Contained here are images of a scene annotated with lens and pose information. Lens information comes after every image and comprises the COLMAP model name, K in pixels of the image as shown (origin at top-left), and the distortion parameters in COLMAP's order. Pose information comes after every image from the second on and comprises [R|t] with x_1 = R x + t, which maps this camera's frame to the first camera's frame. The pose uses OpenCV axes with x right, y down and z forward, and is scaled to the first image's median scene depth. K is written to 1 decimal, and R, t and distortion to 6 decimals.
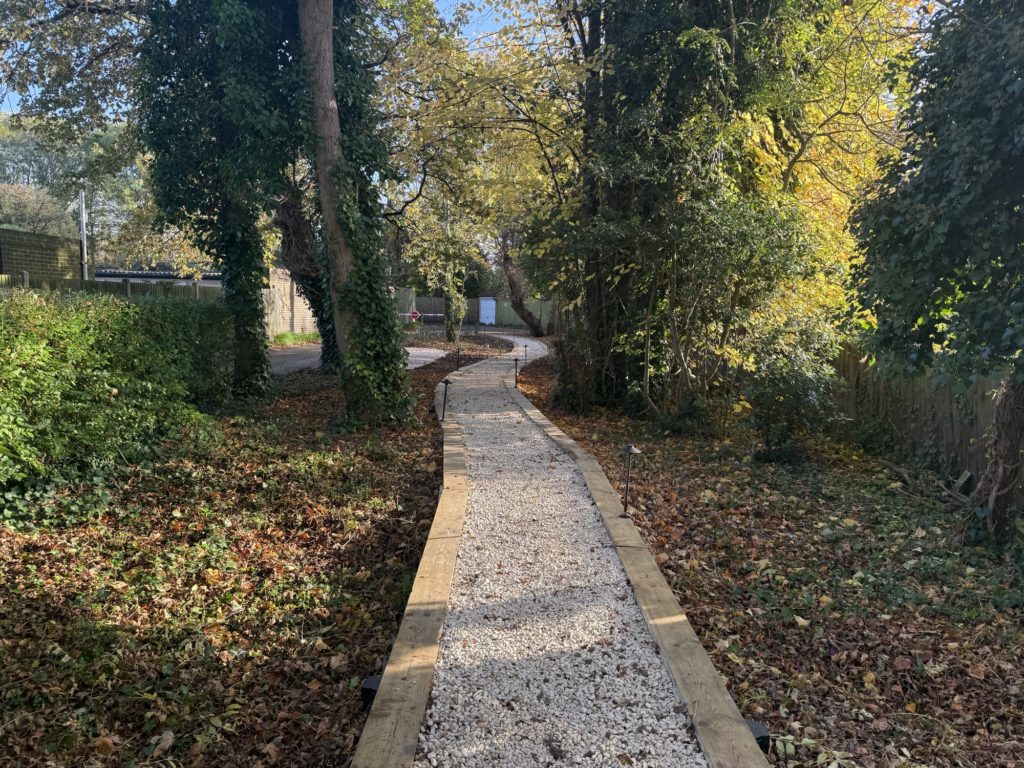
lens RADIAL K [[716.7, 0, 512.7], [0, 716.7, 382.9], [0, 0, 1]] dist [0.000962, 0.000005]
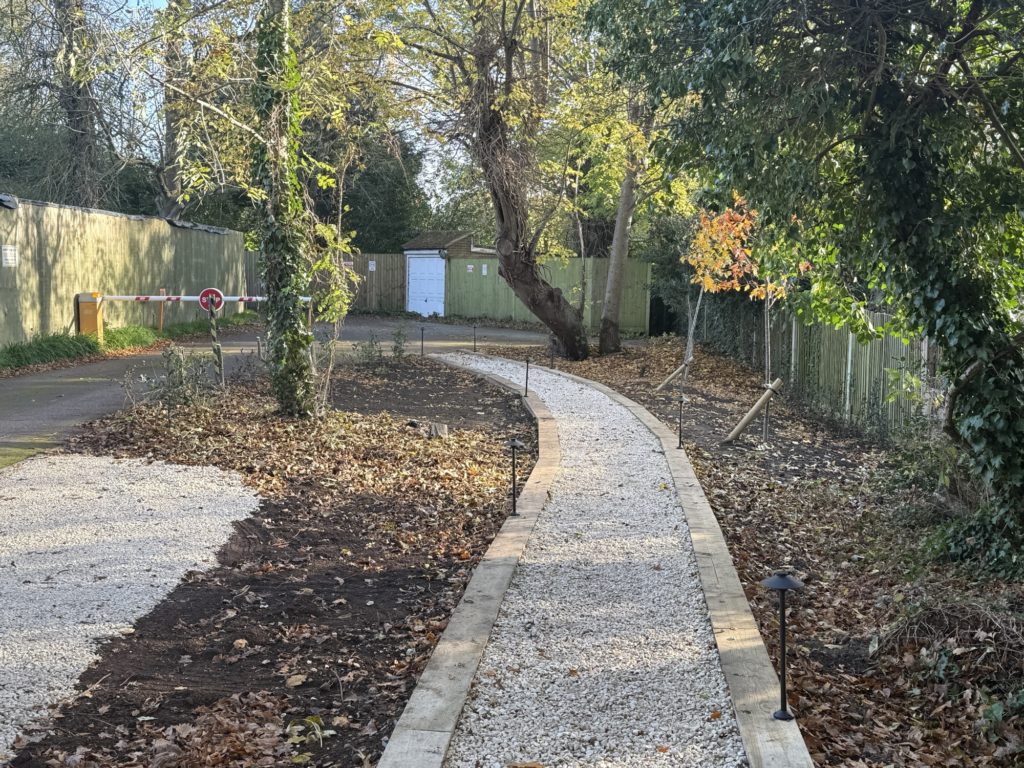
lens RADIAL K [[1252.9, 0, 511.8], [0, 1252.9, 384.0], [0, 0, 1]] dist [-0.006605, 0.000000]
pose [[0.999237, -0.009838, 0.037790, -0.021336], [0.010508, 0.999790, -0.017566, -0.046883], [-0.037610, 0.017950, 0.999131, 0.441746]]
